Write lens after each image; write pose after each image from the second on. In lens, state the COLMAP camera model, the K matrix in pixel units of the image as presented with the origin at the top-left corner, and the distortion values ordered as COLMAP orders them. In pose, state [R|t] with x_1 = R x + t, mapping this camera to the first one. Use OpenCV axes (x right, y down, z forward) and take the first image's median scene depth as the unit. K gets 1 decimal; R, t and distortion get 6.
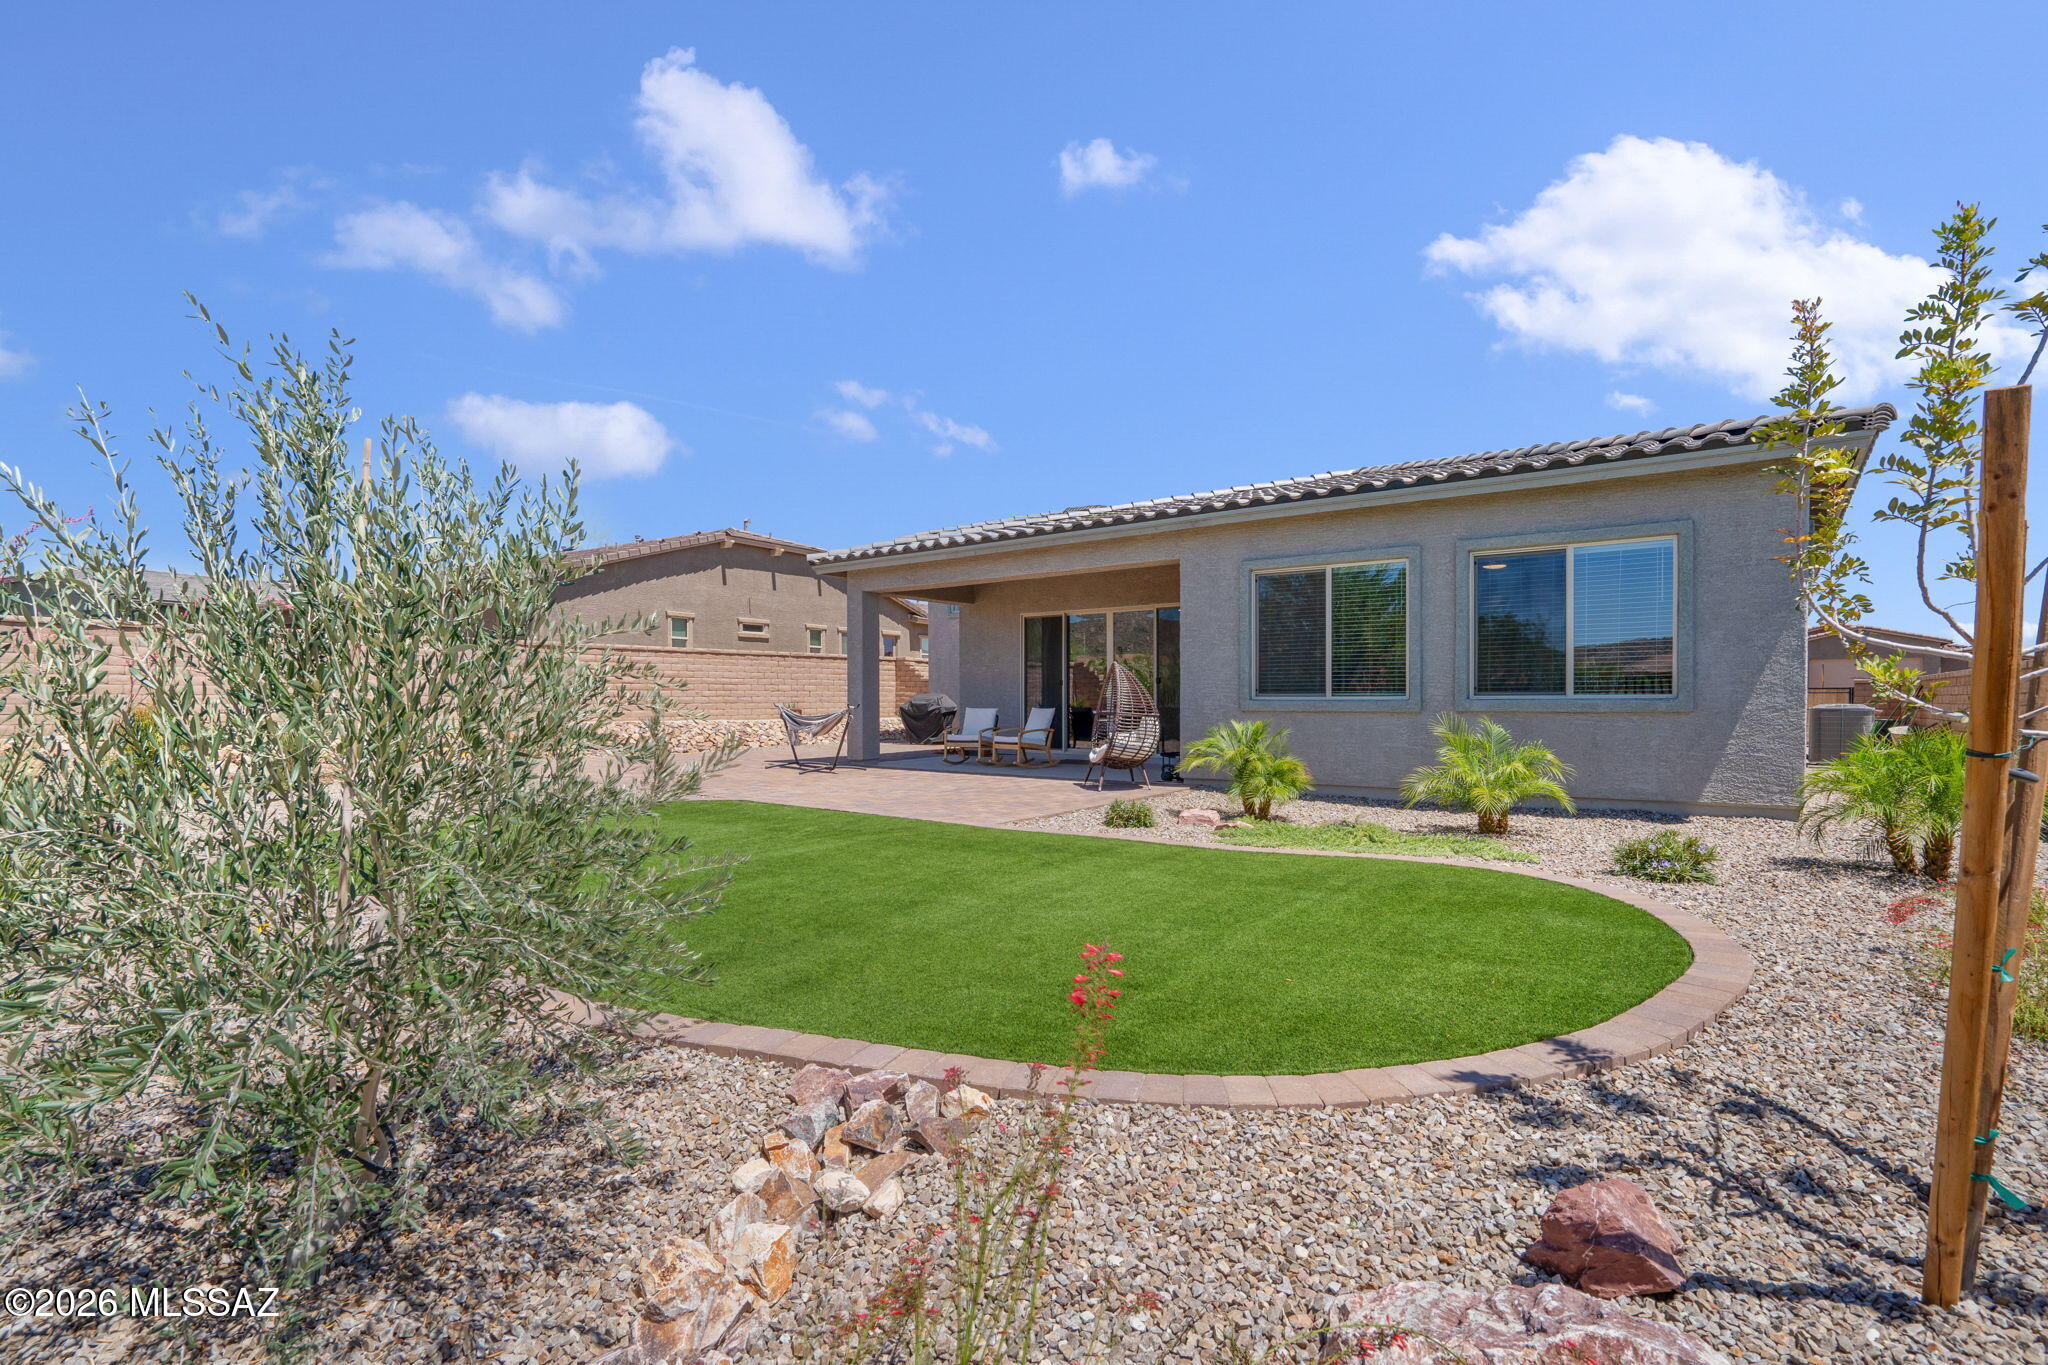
lens RADIAL K [[1135.3, 0, 1022.1], [0, 1135.3, 679.5], [0, 0, 1]] dist [0.000918, -0.000434]
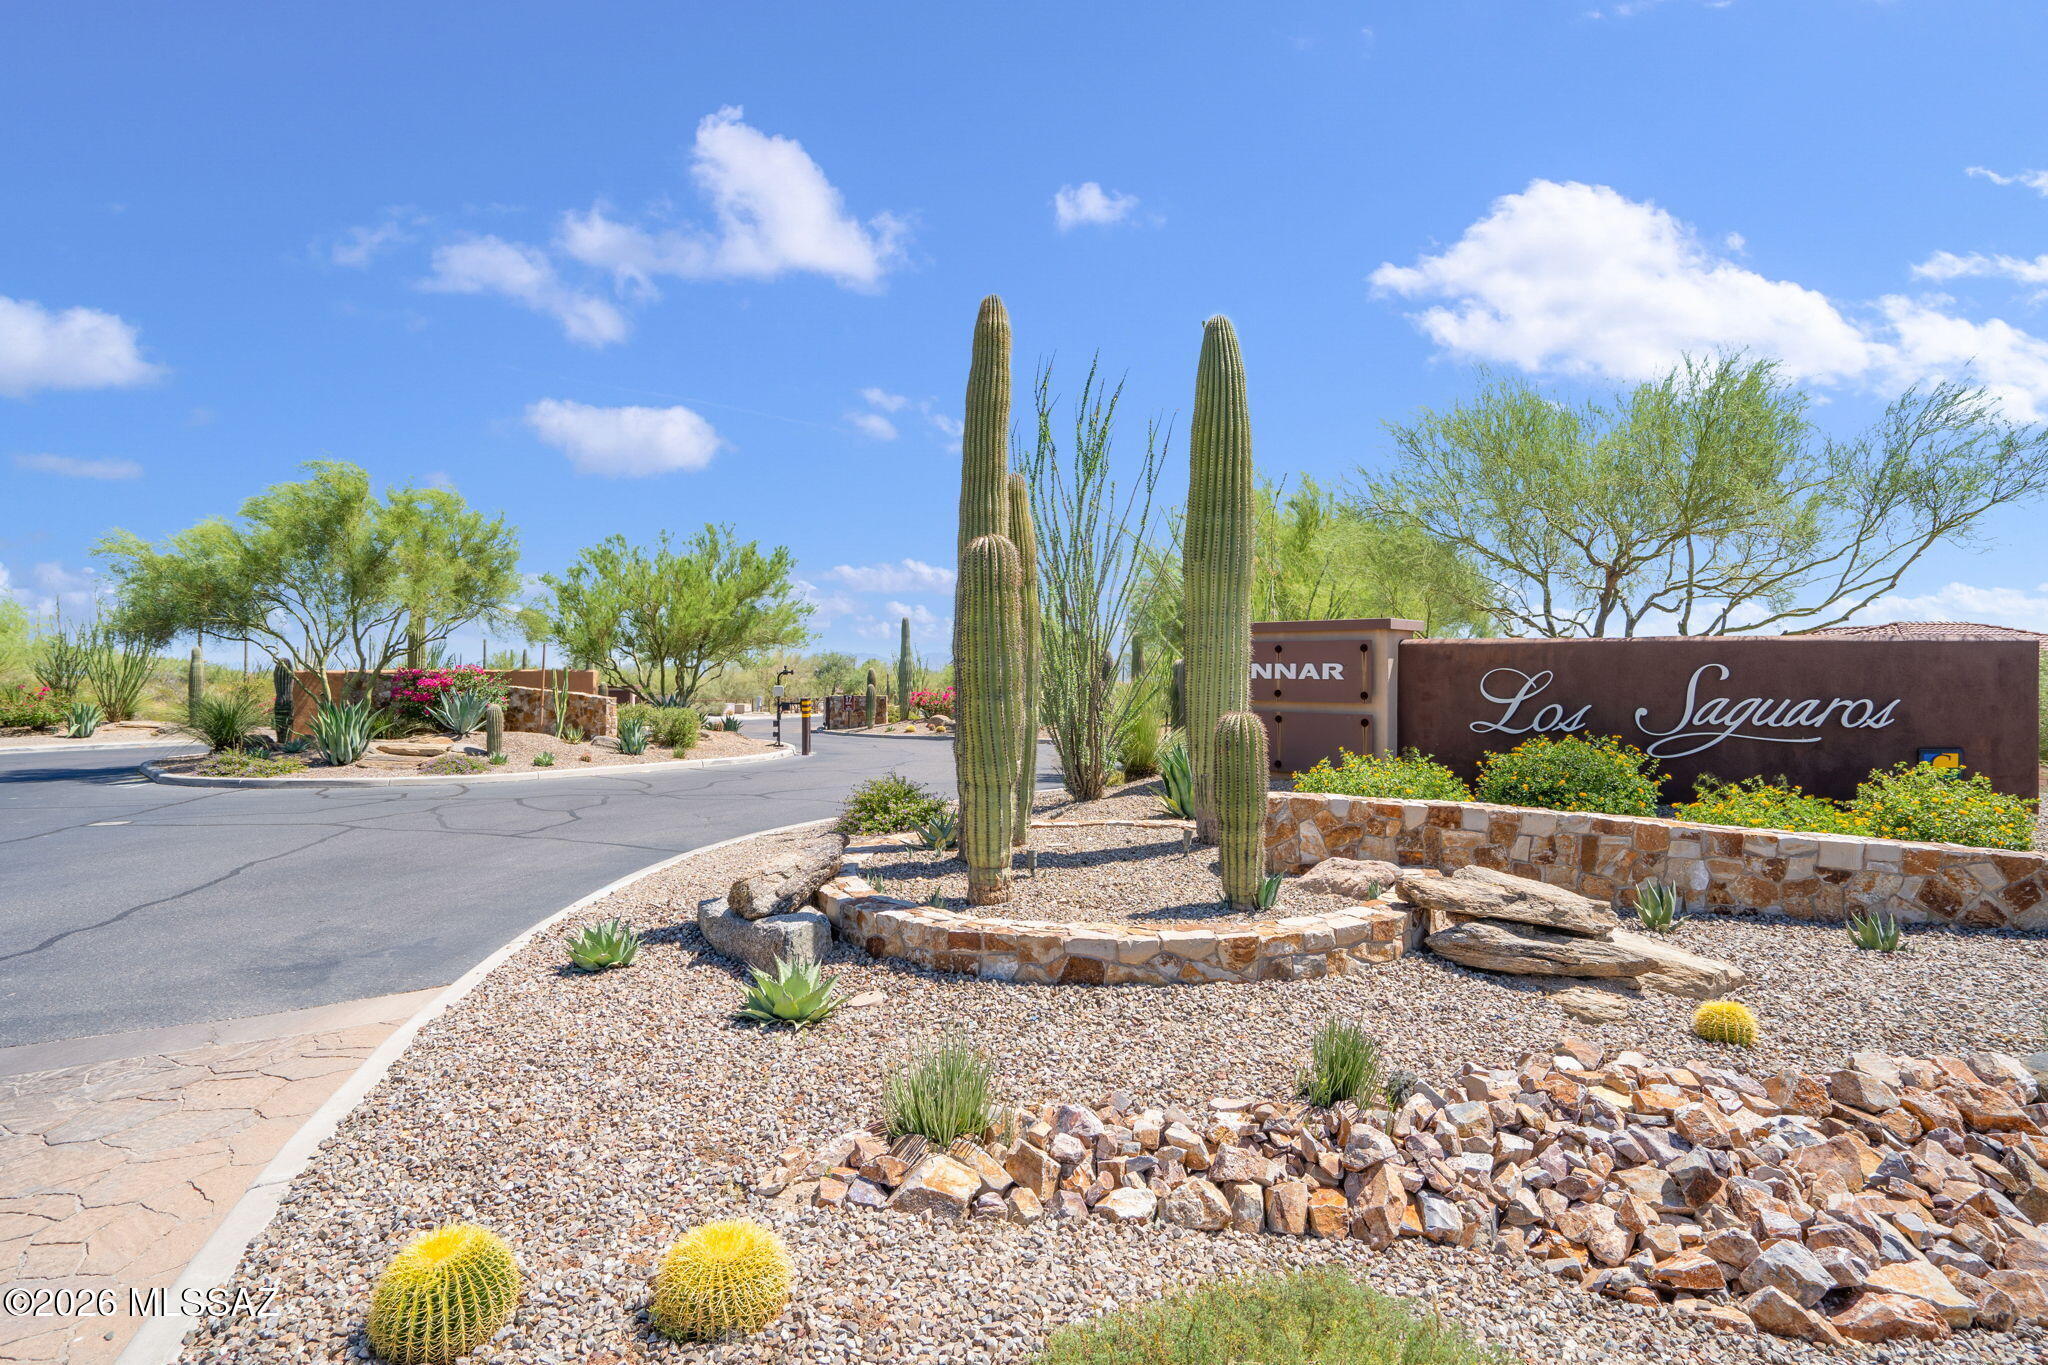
lens RADIAL K [[1063.7, 0, 1021.5], [0, 1063.7, 686.5], [0, 0, 1]] dist [0.000641, -0.000001]
pose [[1.000000, 0.000072, -0.000413, -0.000752], [-0.000056, 0.999251, 0.038707, -0.001196], [0.000415, -0.038707, 0.999251, -0.105803]]
